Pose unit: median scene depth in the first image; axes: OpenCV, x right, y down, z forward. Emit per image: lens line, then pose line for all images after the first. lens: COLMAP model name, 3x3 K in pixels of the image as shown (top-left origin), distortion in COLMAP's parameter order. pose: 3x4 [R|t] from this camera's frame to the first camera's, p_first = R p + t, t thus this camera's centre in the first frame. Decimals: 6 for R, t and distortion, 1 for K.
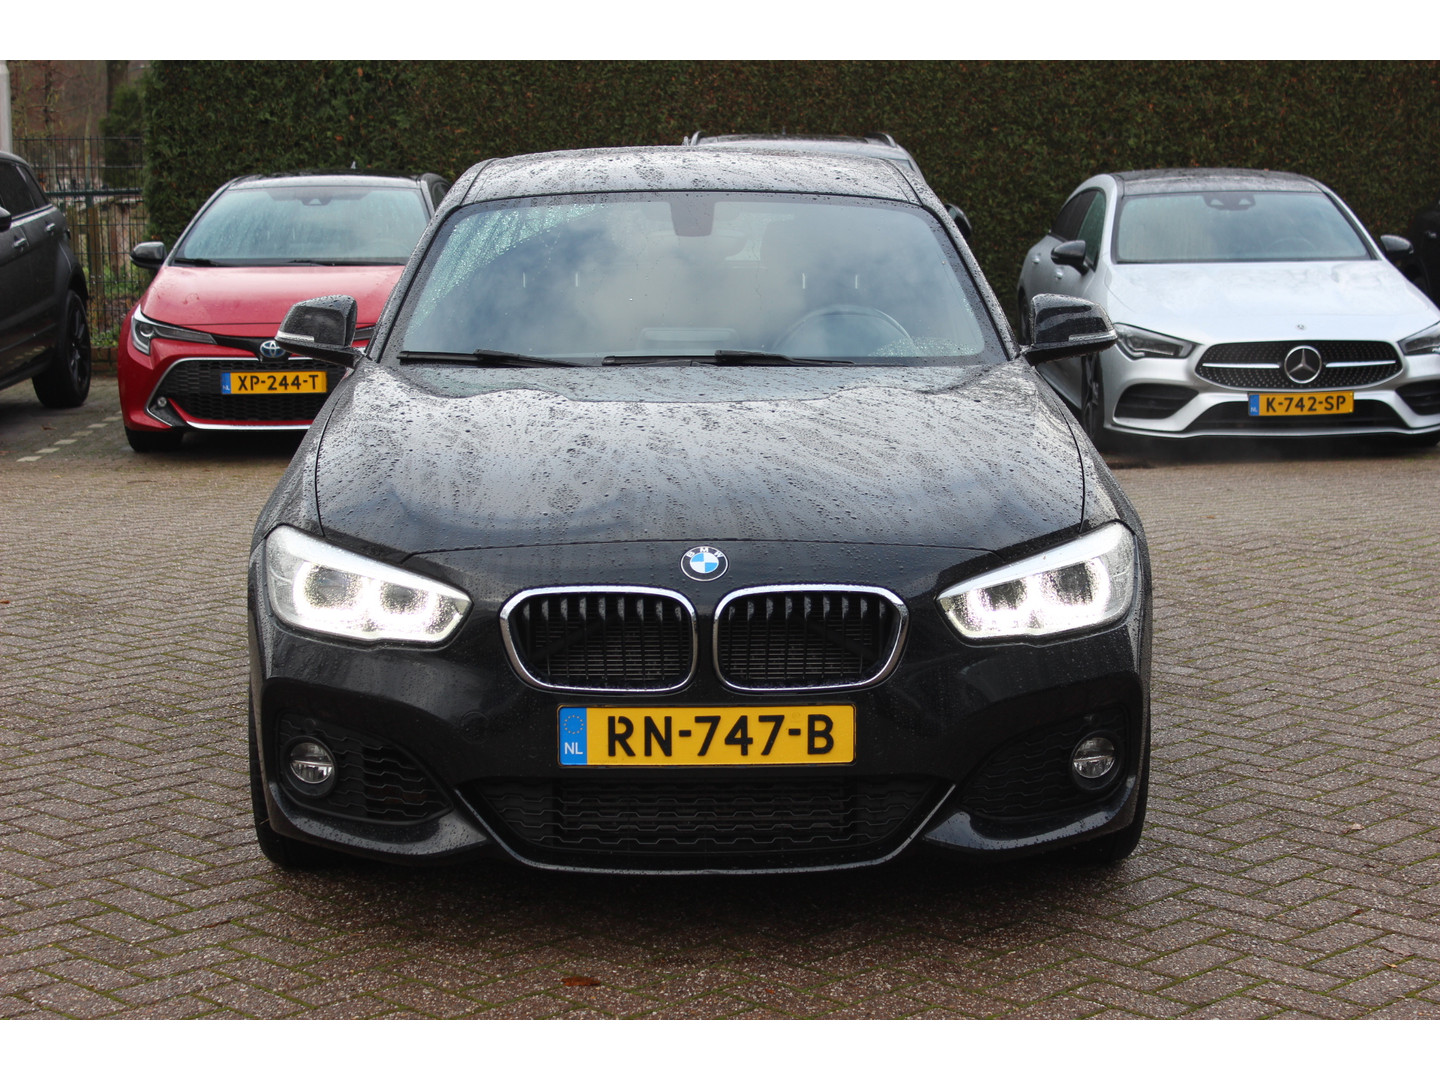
lens RADIAL K [[2705.7, 0, 719.3], [0, 2705.7, 541.5], [0, 0, 1]] dist [0.041464, 0.000000]
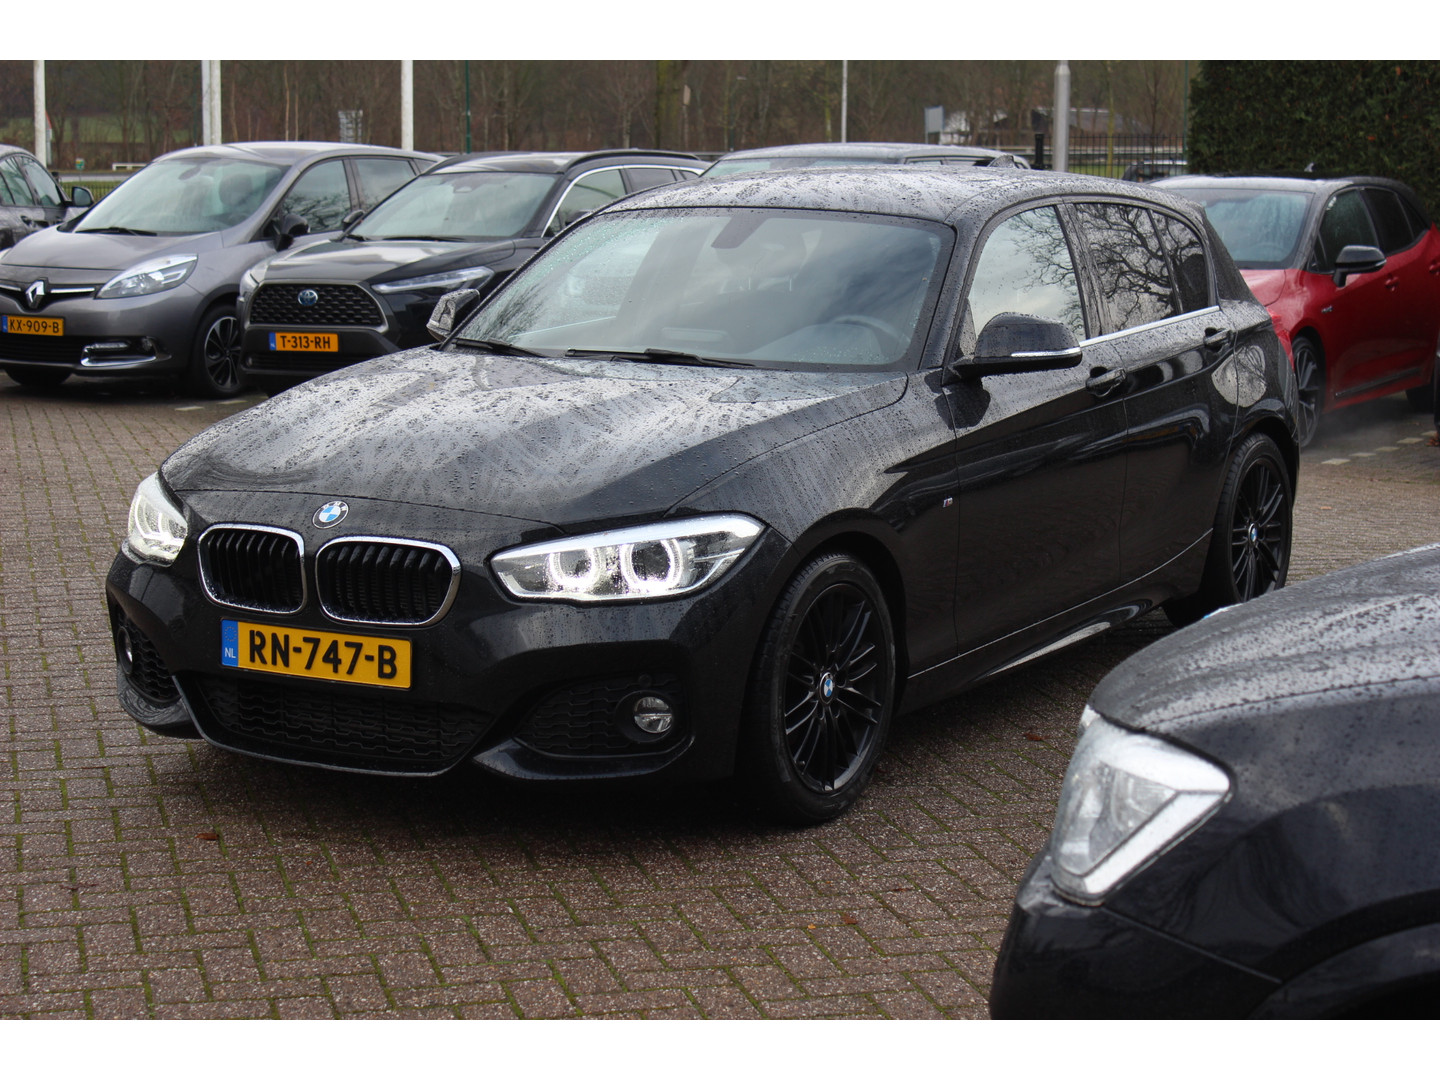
lens RADIAL K [[2909.0, 0, 721.1], [0, 2909.0, 538.2], [0, 0, 1]] dist [-0.024225, 0.000000]
pose [[0.848568, 0.079930, -0.523014, 0.222532], [-0.082612, 0.996415, 0.018243, -0.005313], [0.522597, 0.027727, 0.852129, -0.008217]]
